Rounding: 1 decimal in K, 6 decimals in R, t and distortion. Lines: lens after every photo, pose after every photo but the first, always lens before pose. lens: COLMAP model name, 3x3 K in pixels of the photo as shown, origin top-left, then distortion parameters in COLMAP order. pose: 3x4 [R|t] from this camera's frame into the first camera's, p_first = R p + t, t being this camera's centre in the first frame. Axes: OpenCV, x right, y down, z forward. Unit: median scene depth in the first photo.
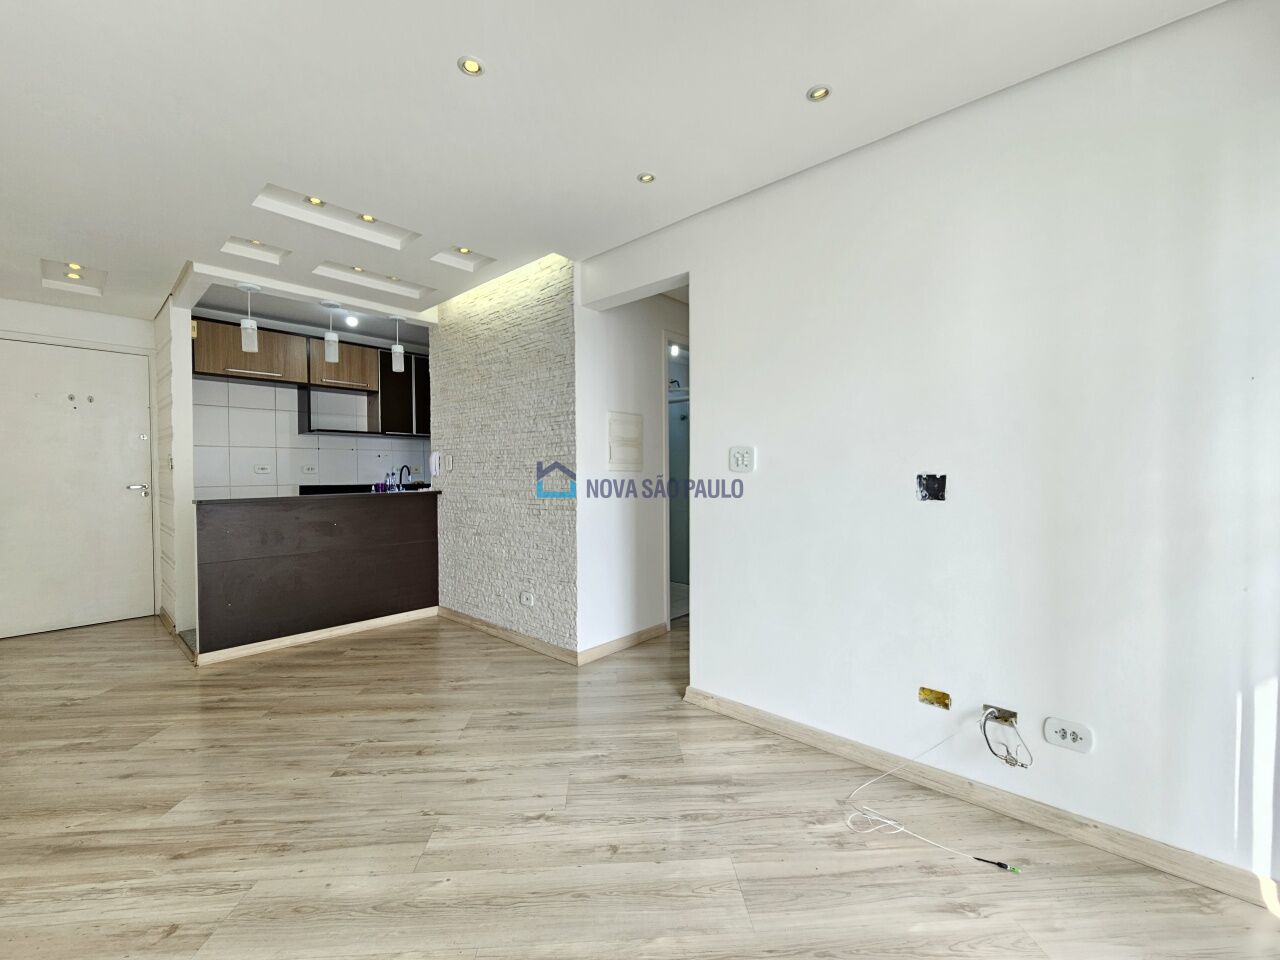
lens RADIAL K [[524.8, 0, 641.2], [0, 524.8, 483.0], [0, 0, 1]] dist [-0.001380, 0.001138]
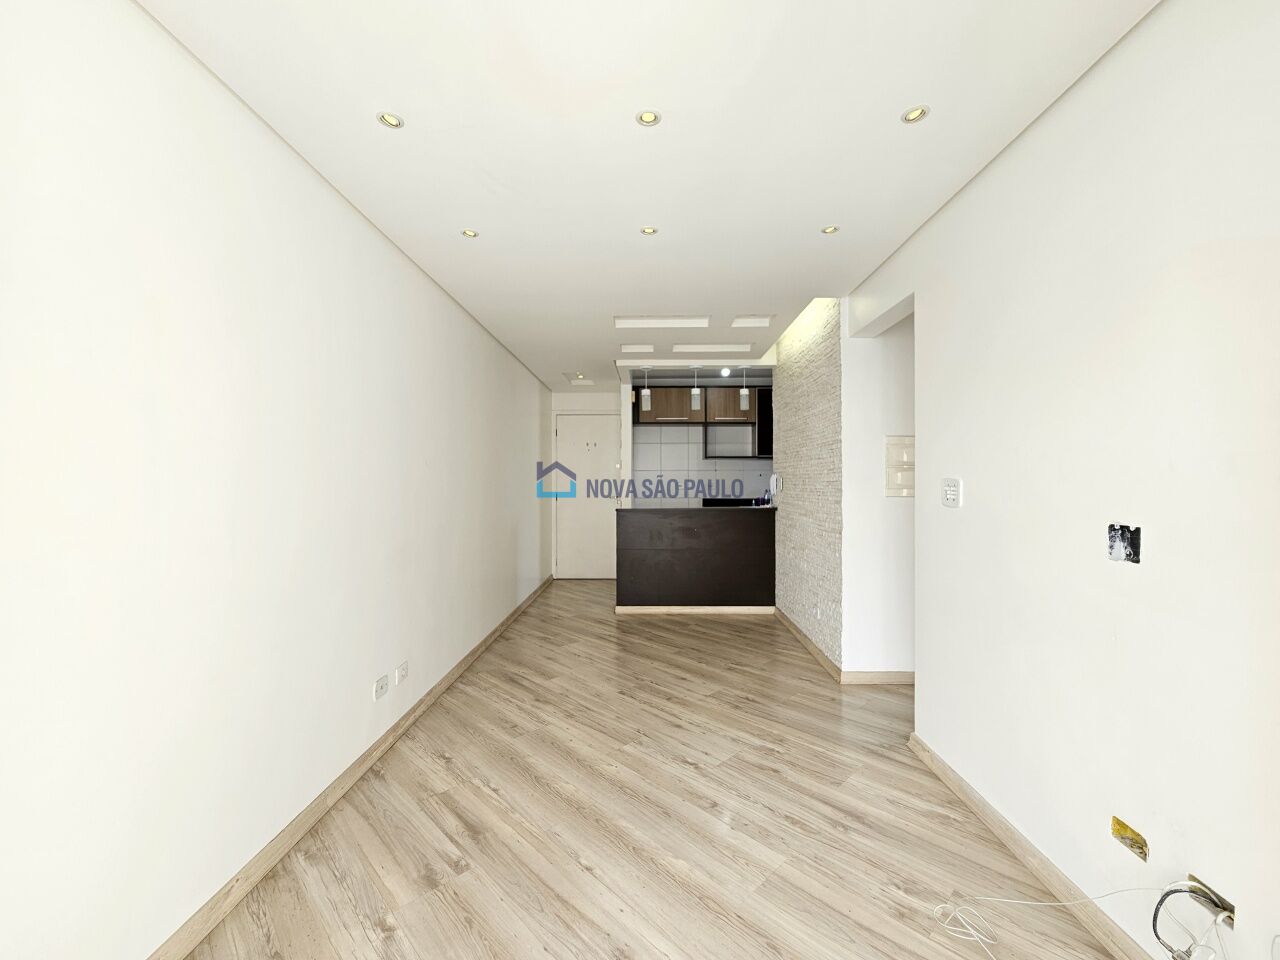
lens RADIAL K [[524.8, 0, 641.2], [0, 524.8, 483.0], [0, 0, 1]] dist [-0.001380, 0.001138]
pose [[0.656776, 0.007256, -0.754051, 0.458493], [-0.019566, 0.999781, -0.007421, -0.039057], [0.753832, 0.019628, 0.656774, 0.011394]]
